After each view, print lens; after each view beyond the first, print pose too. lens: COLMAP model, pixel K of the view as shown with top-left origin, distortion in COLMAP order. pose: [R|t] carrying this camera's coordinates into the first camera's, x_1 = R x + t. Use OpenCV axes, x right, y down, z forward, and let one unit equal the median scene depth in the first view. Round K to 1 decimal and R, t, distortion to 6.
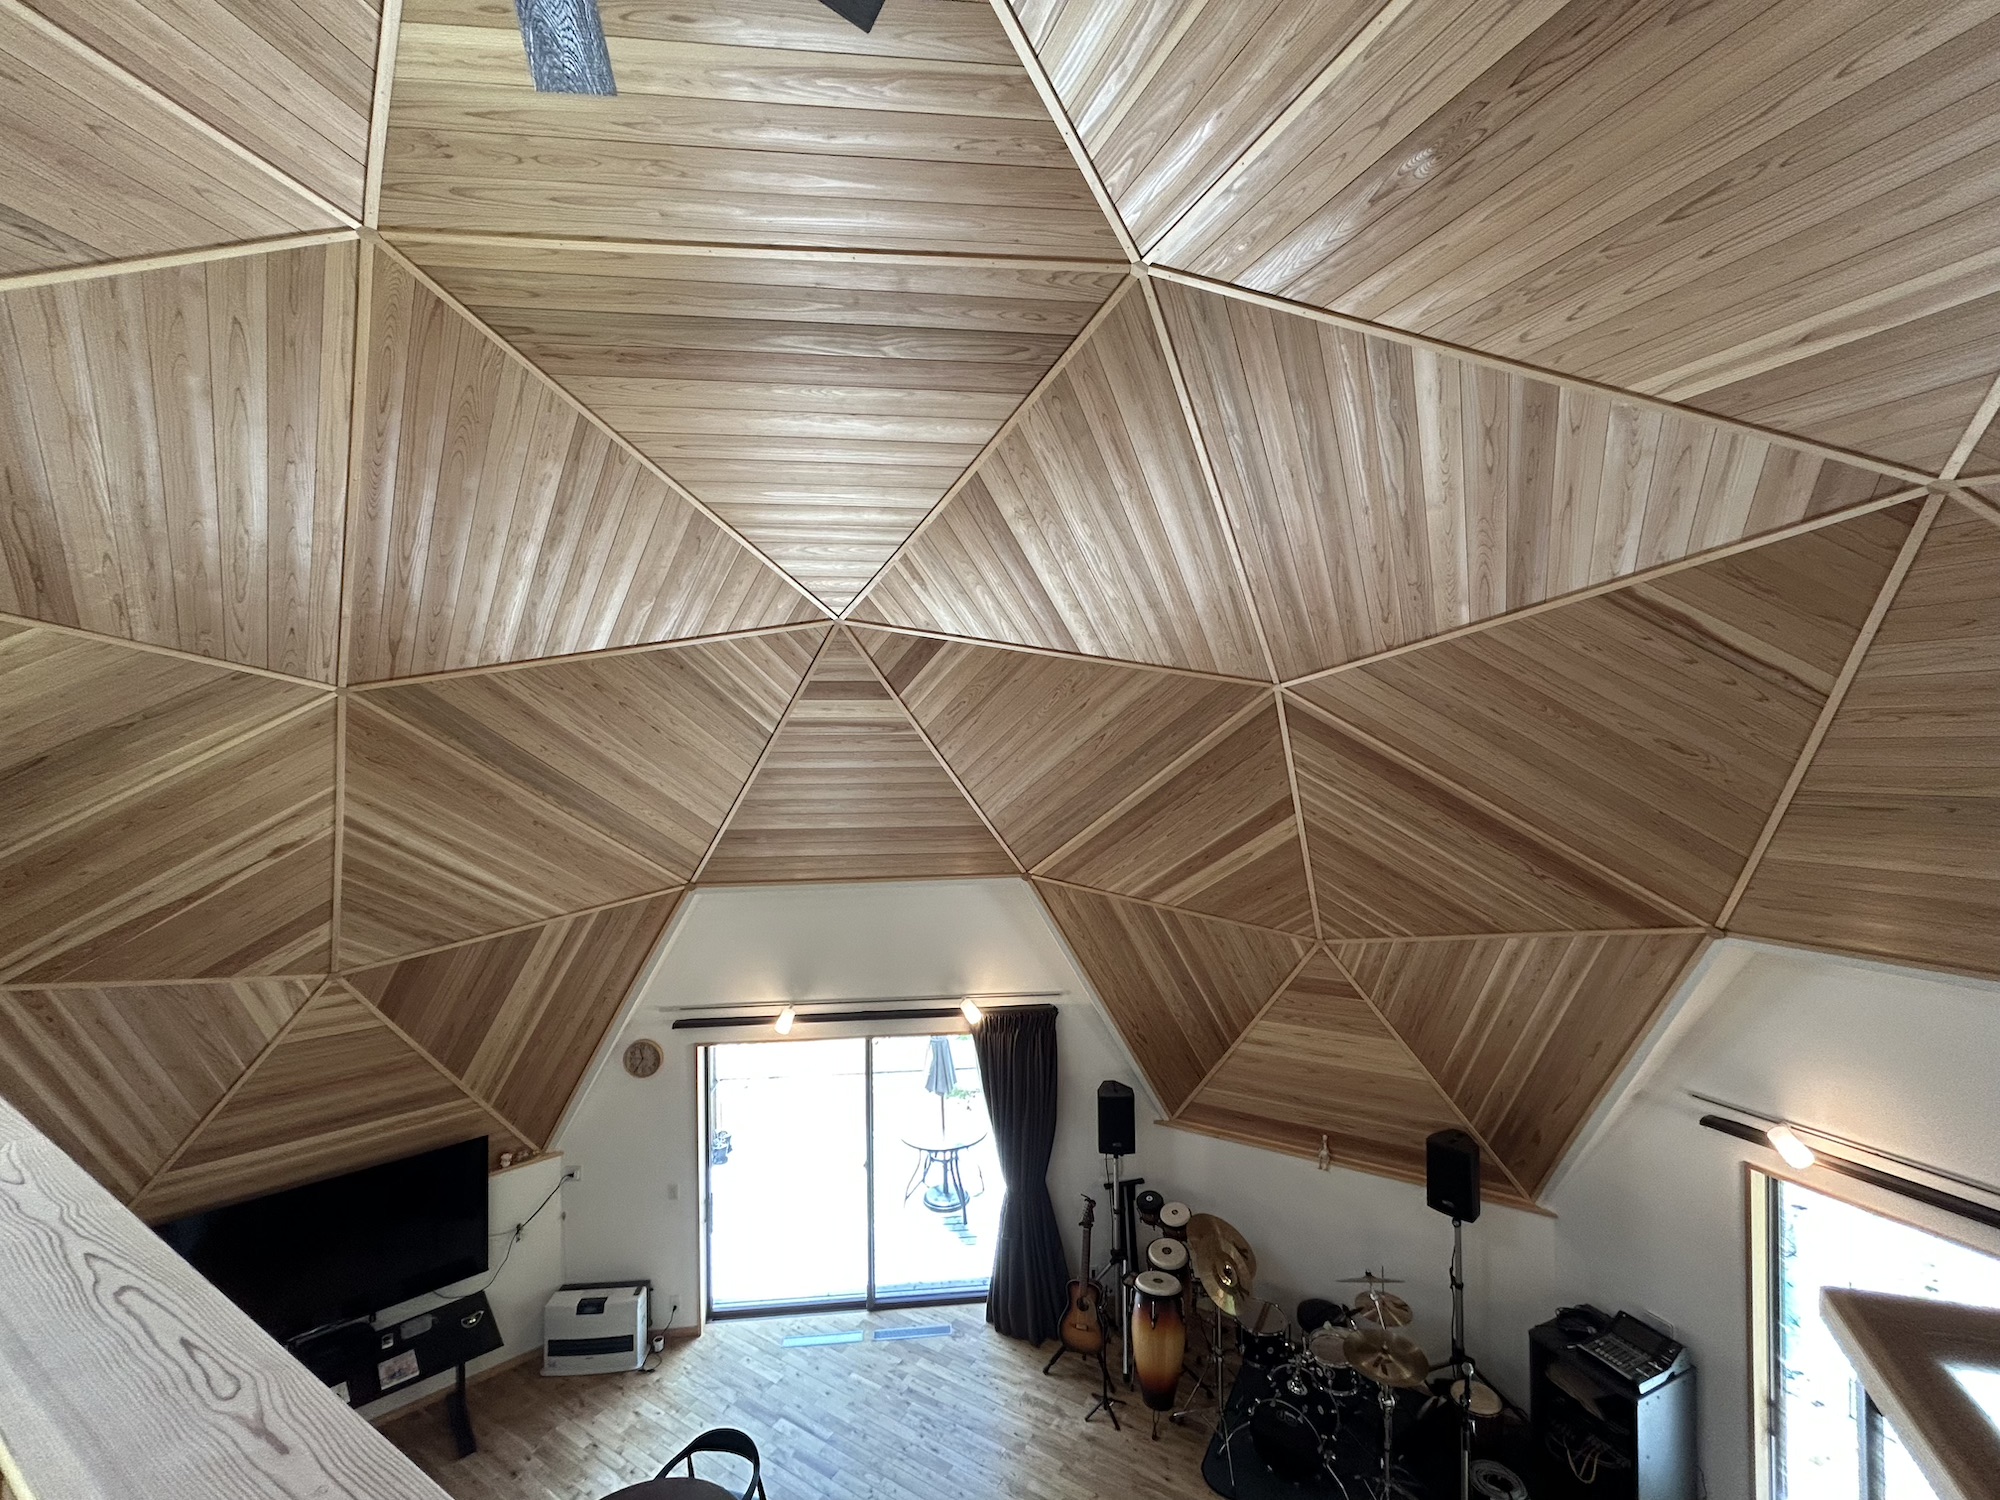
lens RADIAL K [[802.6, 0, 992.6], [0, 802.6, 749.3], [0, 0, 1]] dist [-0.001042, -0.000227]
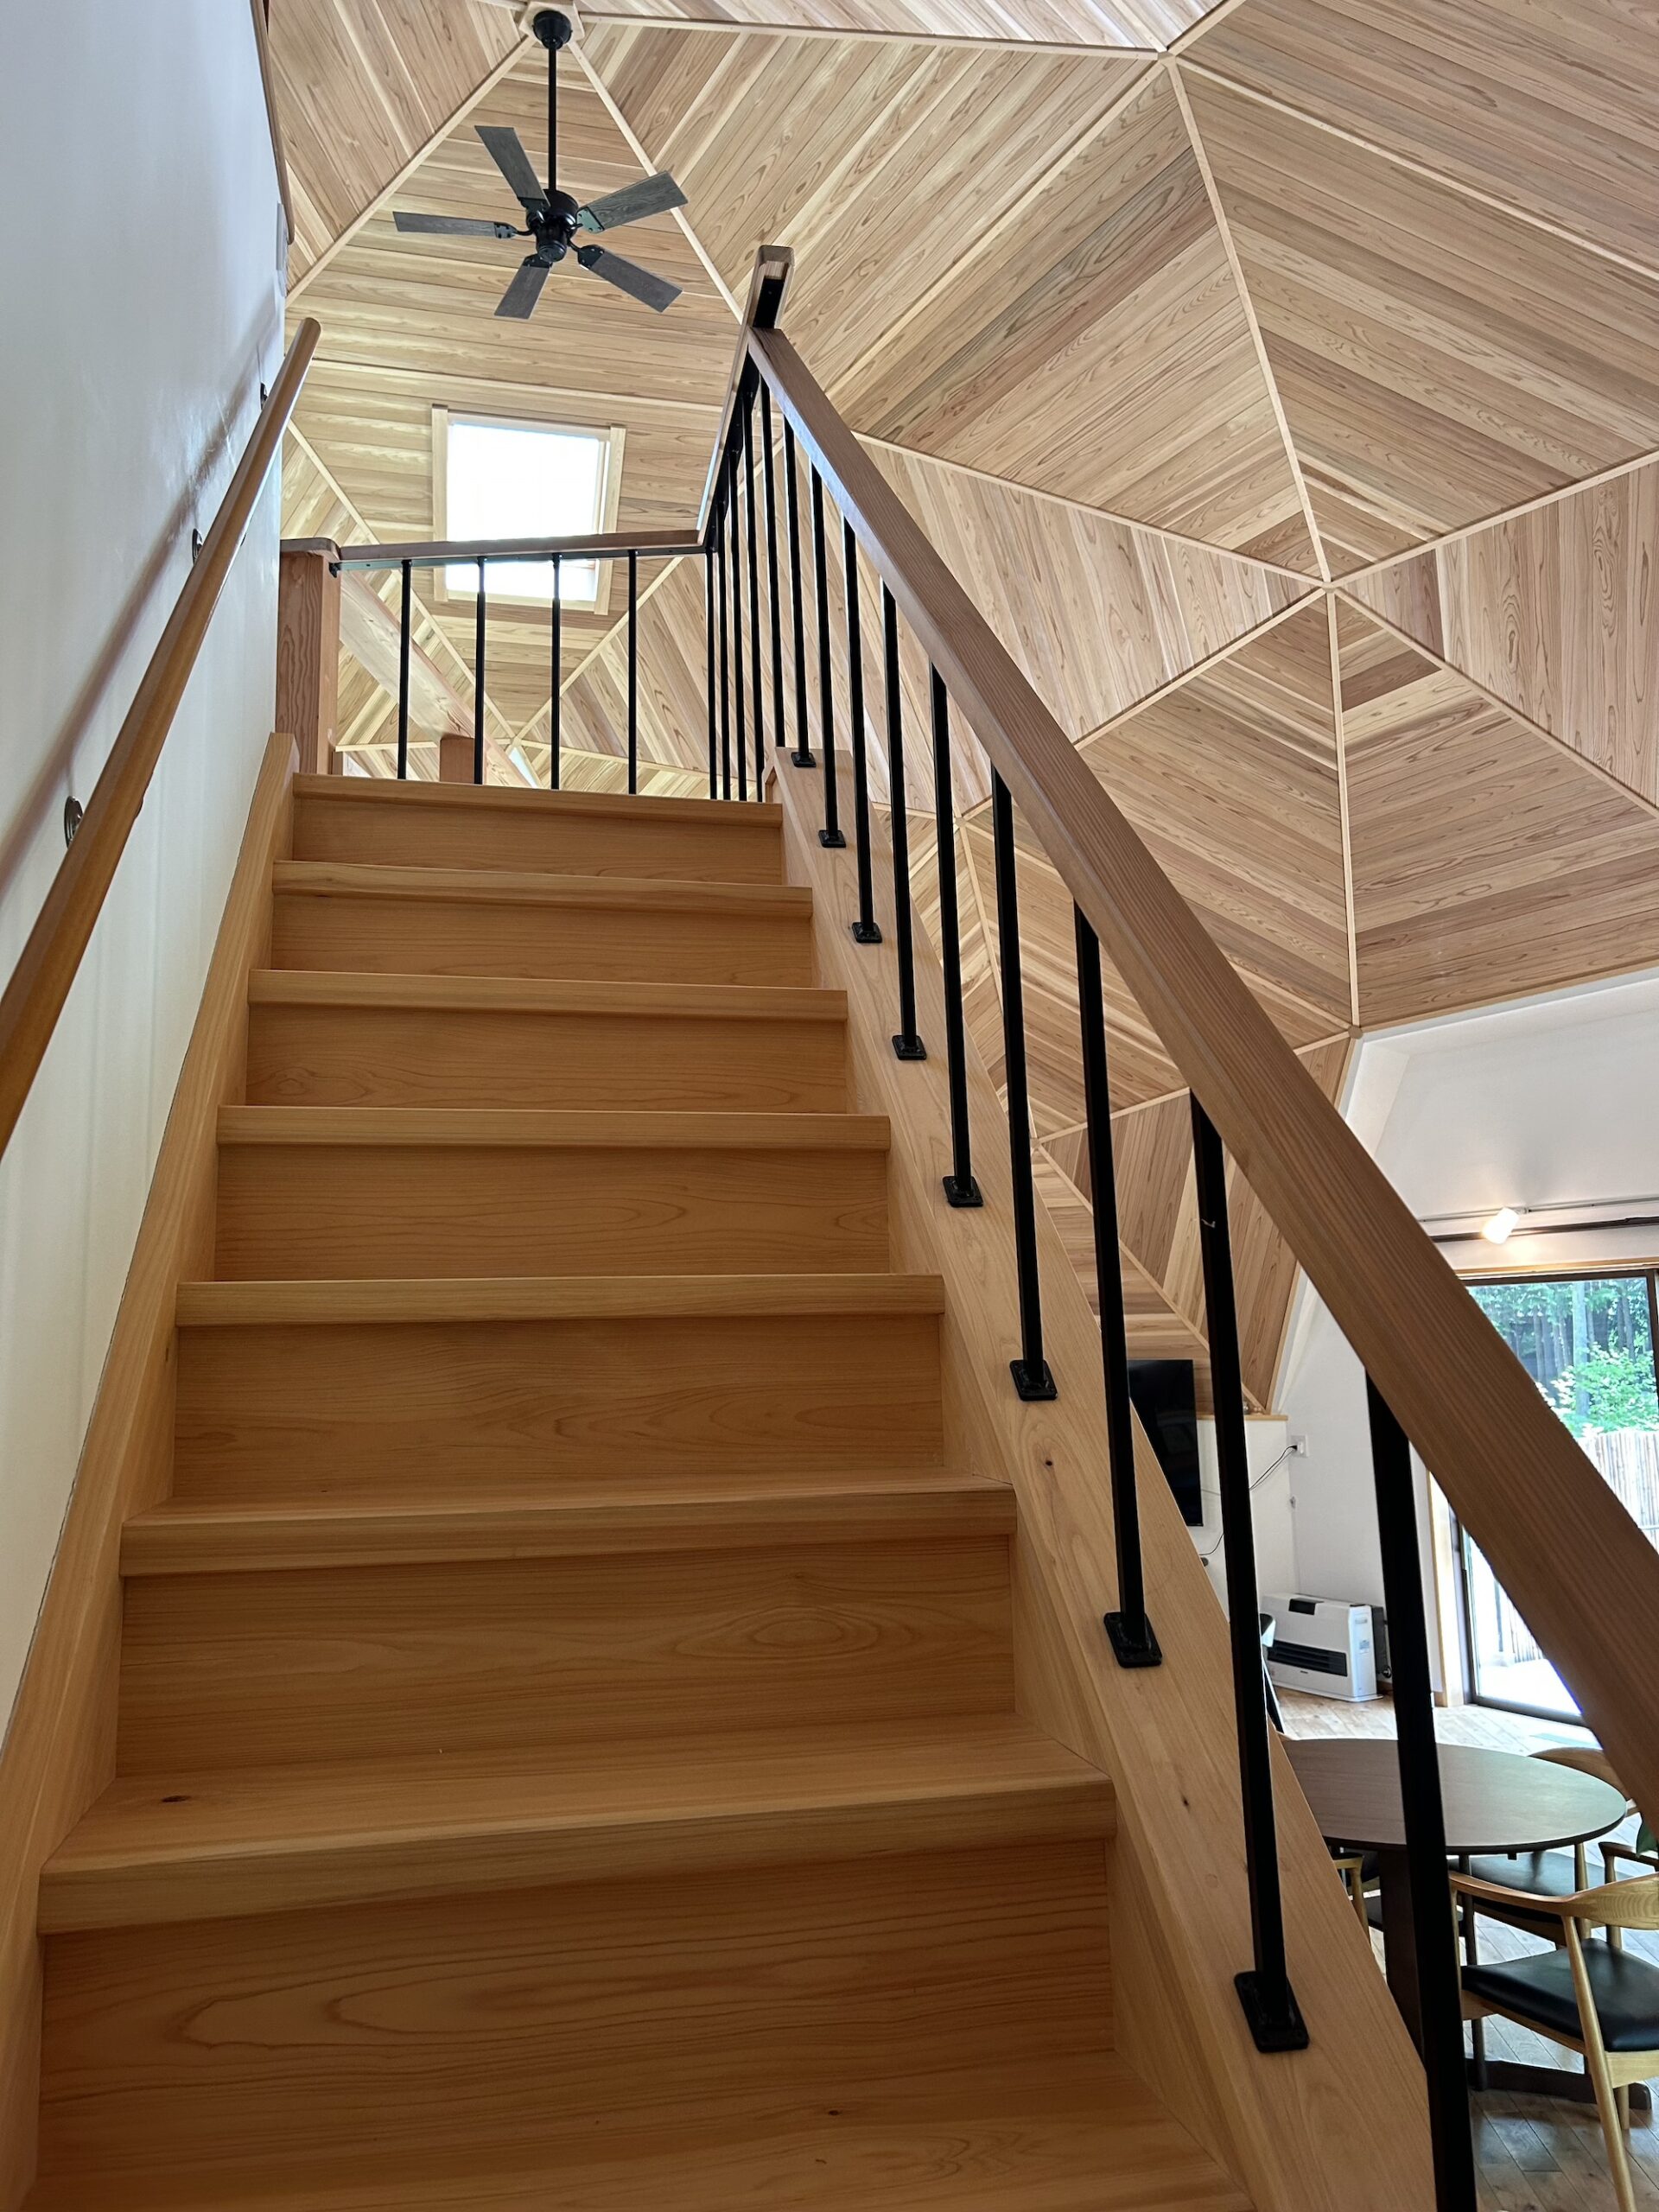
lens RADIAL K [[1661.2, 0, 846.9], [0, 1661.2, 1102.8], [0, 0, 1]] dist [0.037857, -0.040878]
pose [[0.429729, -0.133887, -0.892977, 0.847742], [0.018692, 0.990053, -0.139447, 0.475634], [0.902764, 0.043233, 0.427957, -0.084312]]
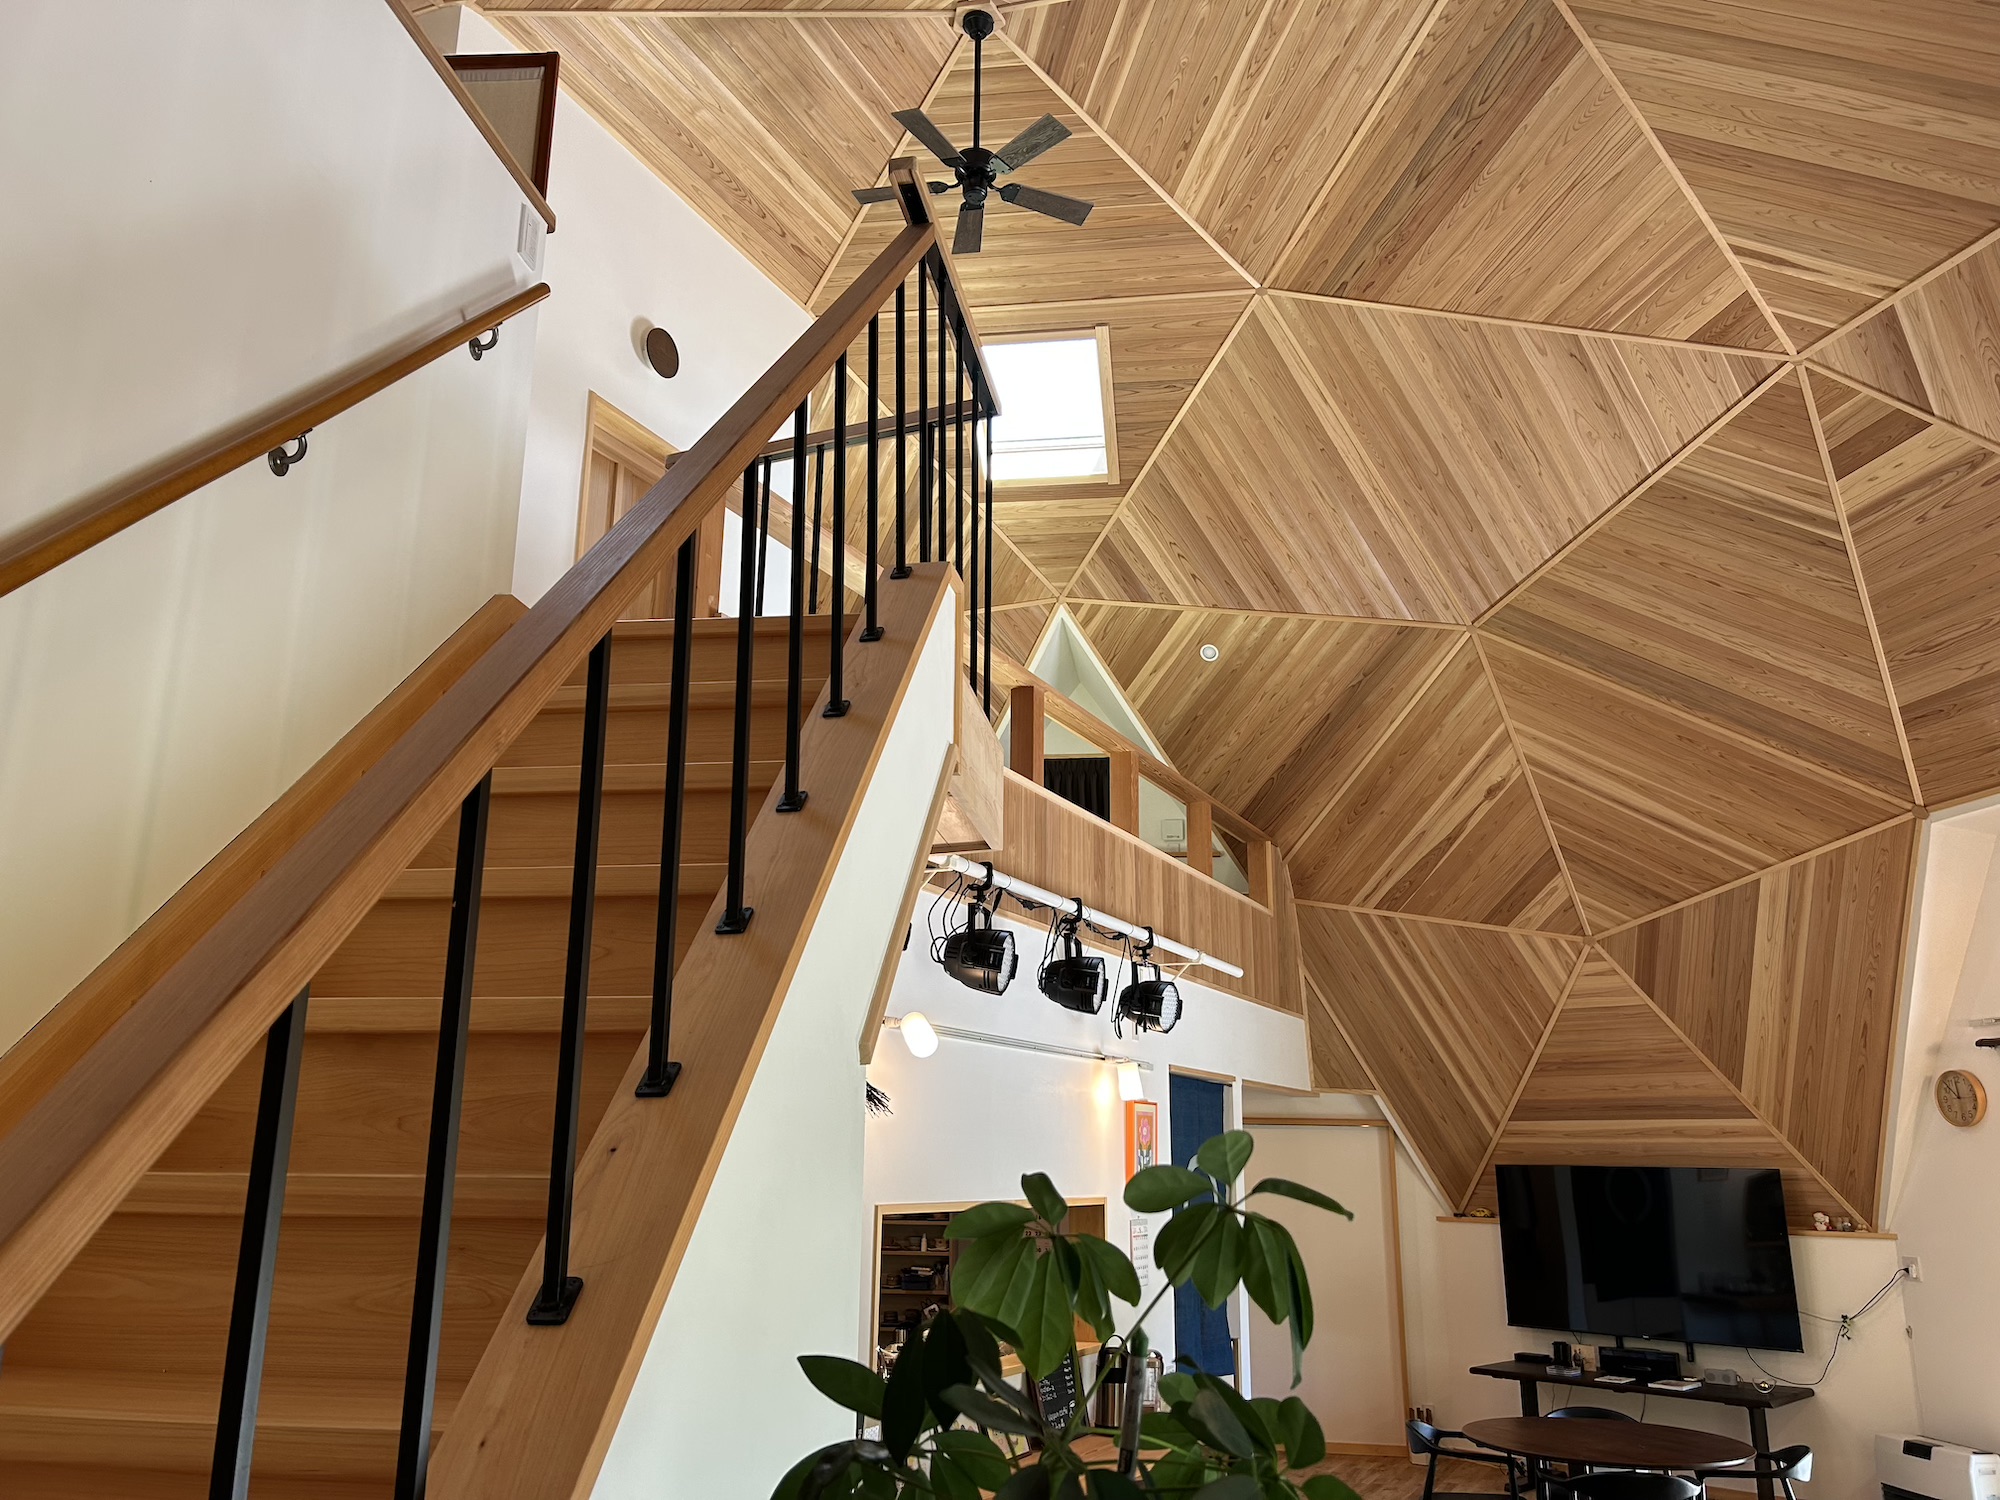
lens RADIAL K [[1502.0, 0, 998.9], [0, 1502.0, 747.6], [0, 0, 1]] dist [0.037857, -0.040878]
pose [[0.075289, -0.255746, -0.963808, 0.902213], [-0.009876, 0.966313, -0.257182, 0.497110], [0.997113, 0.028881, 0.070227, 0.124727]]
